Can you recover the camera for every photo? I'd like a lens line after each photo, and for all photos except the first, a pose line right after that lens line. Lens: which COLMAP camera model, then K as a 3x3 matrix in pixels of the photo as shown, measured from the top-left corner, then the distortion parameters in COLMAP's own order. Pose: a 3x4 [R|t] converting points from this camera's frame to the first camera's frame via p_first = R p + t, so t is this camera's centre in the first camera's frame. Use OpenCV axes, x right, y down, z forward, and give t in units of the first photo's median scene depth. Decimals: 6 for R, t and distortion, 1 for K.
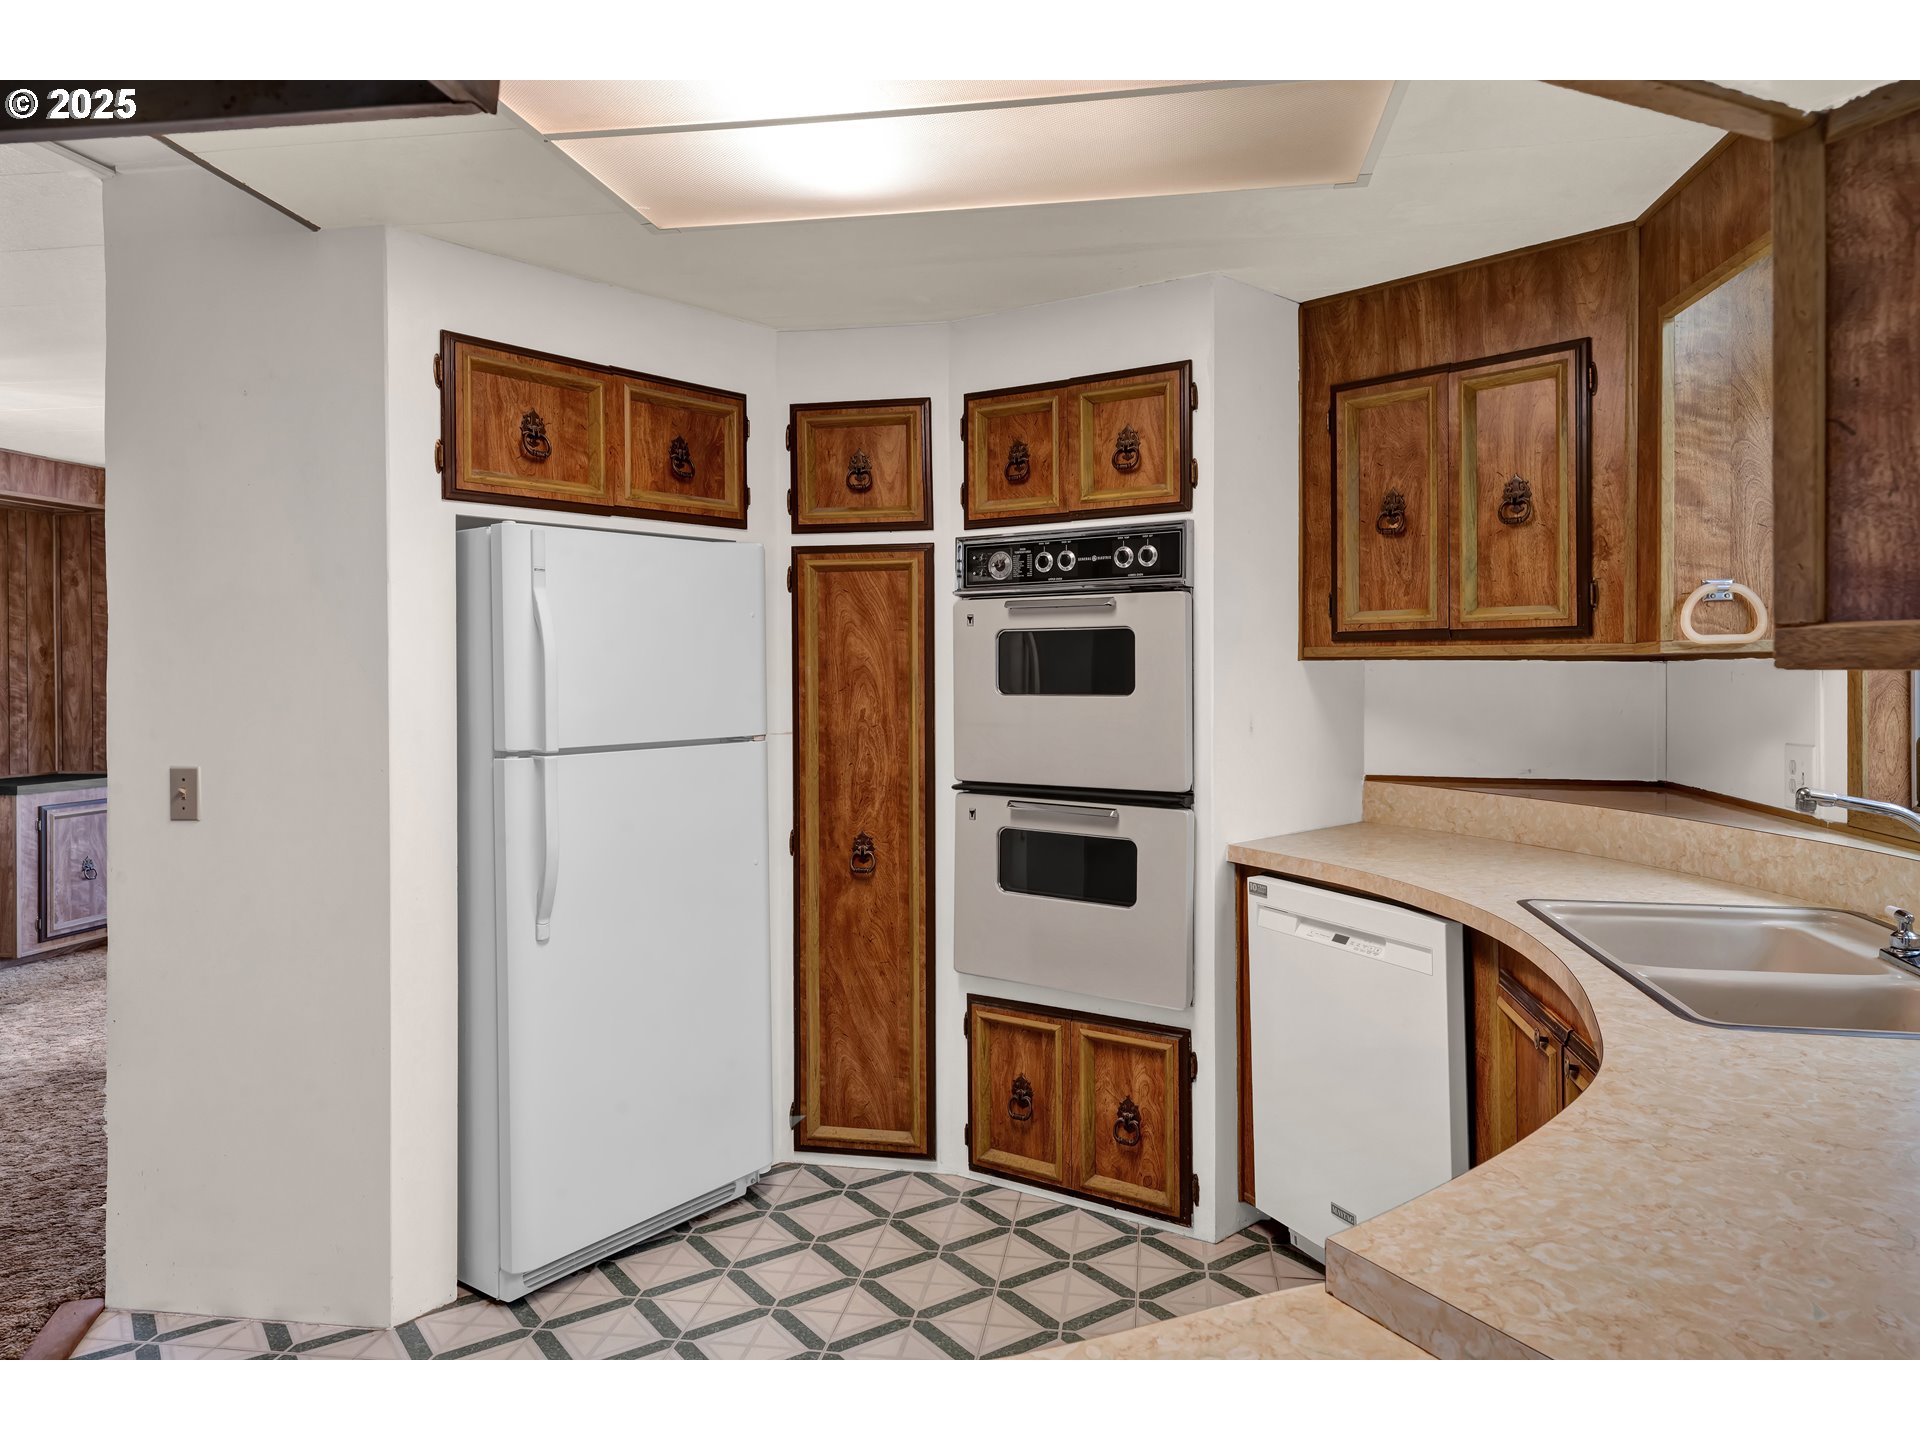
lens RADIAL K [[1251.9, 0, 963.3], [0, 1251.9, 674.0], [0, 0, 1]] dist [0.019998, -0.006202]
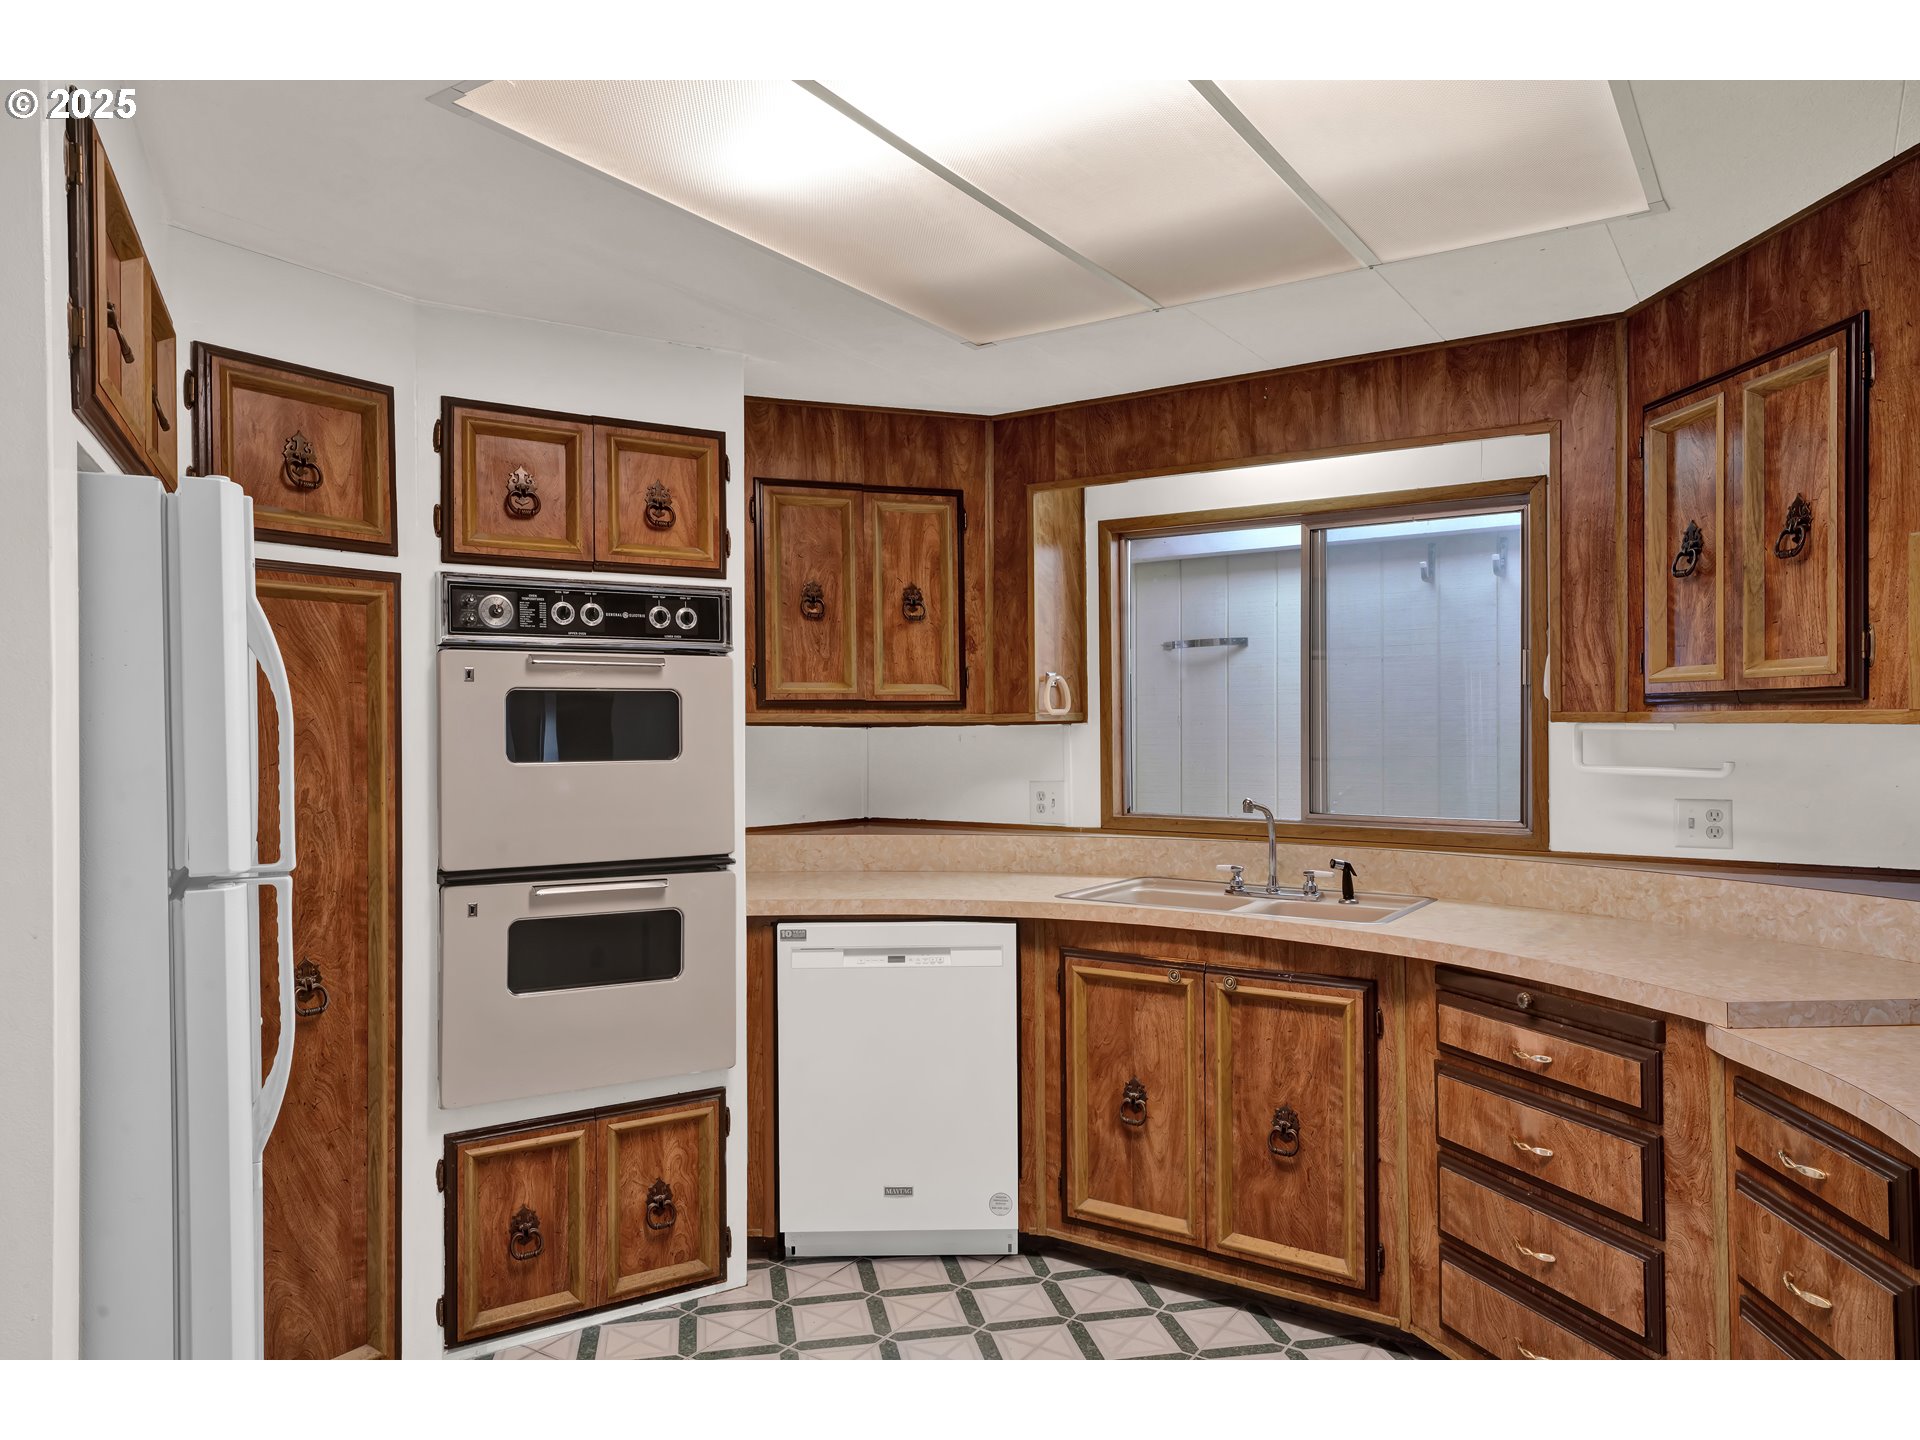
lens RADIAL K [[1251.9, 0, 962.6], [0, 1251.9, 725.0], [0, 0, 1]] dist [0.019998, -0.006202]
pose [[0.408622, 0.005448, 0.912687, -0.656129], [0.008098, 0.999921, -0.009595, 0.000893], [-0.912668, 0.011312, 0.408546, 0.392870]]
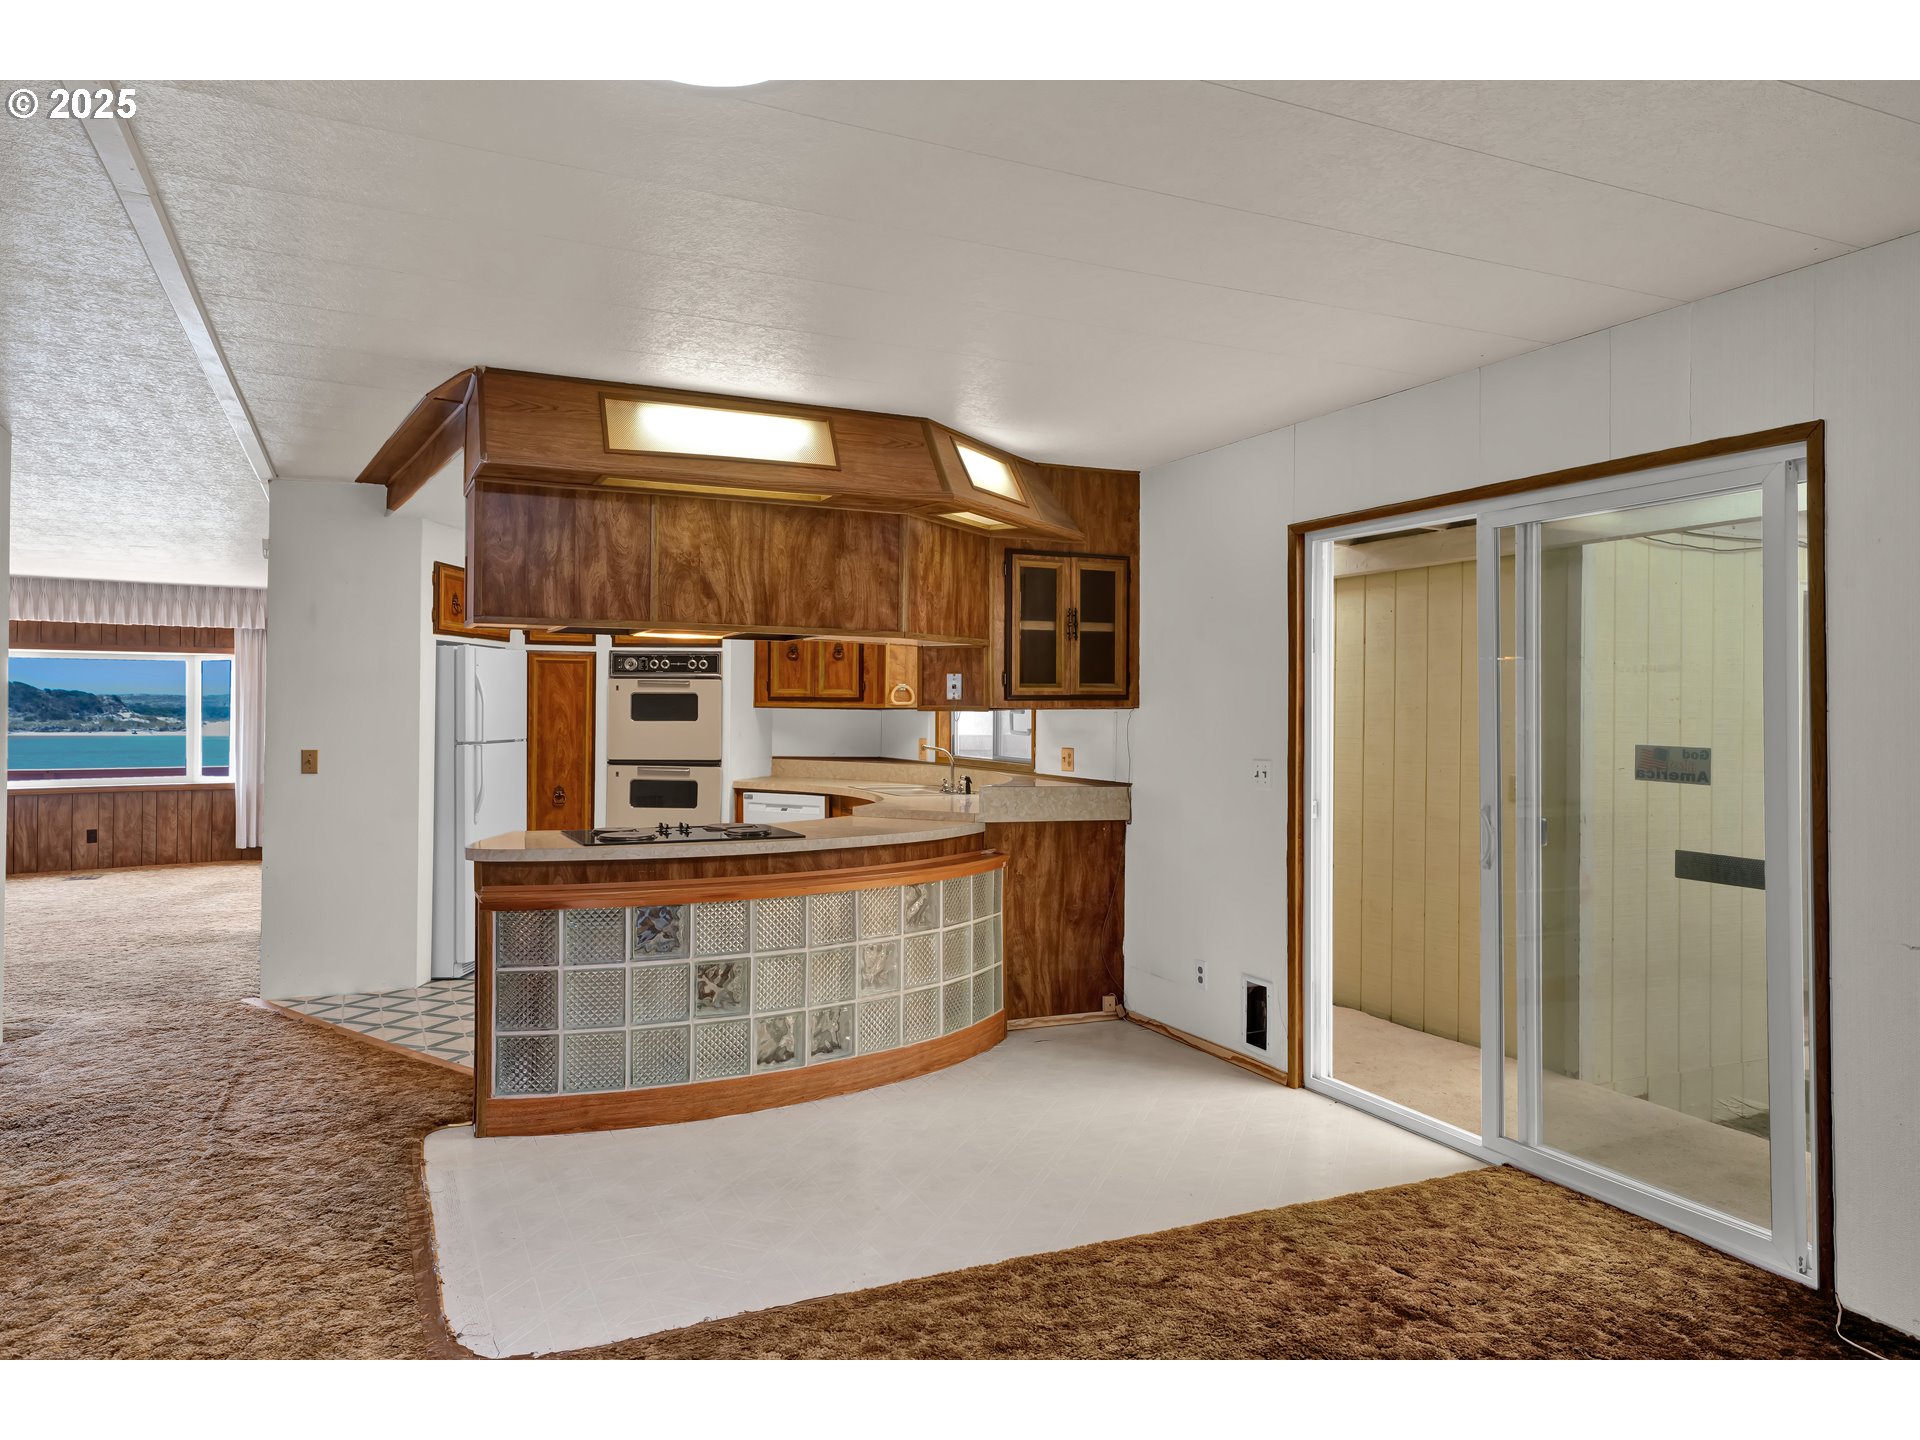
lens RADIAL K [[1251.9, 0, 961.2], [0, 1251.9, 711.0], [0, 0, 1]] dist [0.019998, -0.006202]
pose [[0.823016, 0.013144, 0.567866, -0.815652], [-0.009281, 0.999910, -0.009694, 0.015674], [-0.567943, 0.002707, 0.823064, -1.283717]]
